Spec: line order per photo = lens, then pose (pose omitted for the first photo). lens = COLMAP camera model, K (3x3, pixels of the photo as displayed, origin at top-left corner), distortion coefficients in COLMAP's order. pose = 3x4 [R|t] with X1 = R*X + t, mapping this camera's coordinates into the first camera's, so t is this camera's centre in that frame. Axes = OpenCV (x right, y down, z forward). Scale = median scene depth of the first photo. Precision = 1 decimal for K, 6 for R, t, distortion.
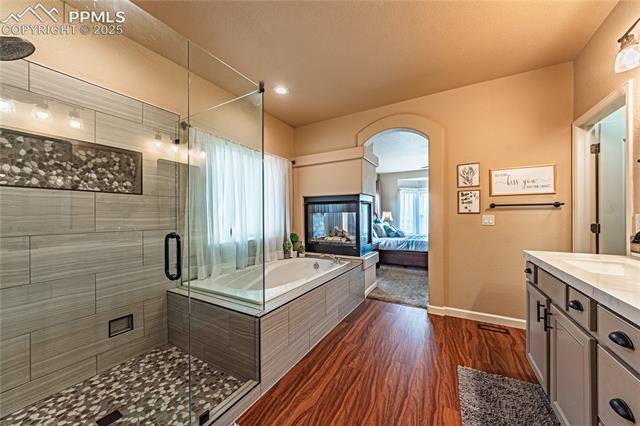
lens RADIAL K [[232.6, 0, 321.1], [0, 232.6, 214.5], [0, 0, 1]] dist [-0.002099, -0.000376]
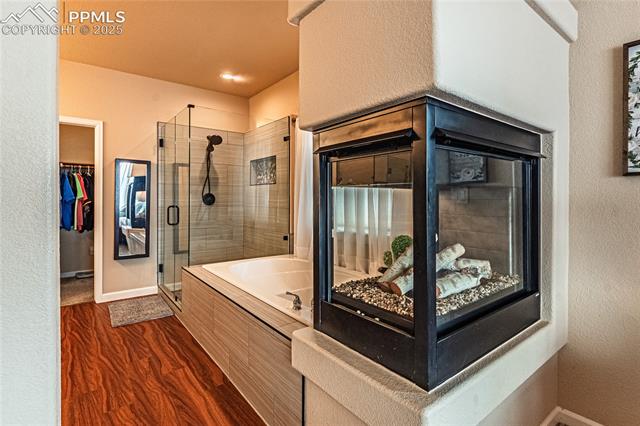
lens RADIAL K [[312.1, 0, 320.0], [0, 312.1, 208.0], [0, 0, 1]] dist [-0.001612, -0.000499]
pose [[-0.381489, 0.027844, -0.923954, 1.003603], [0.002107, 0.999570, 0.029253, 0.007560], [0.924371, 0.009213, -0.381383, 2.126601]]
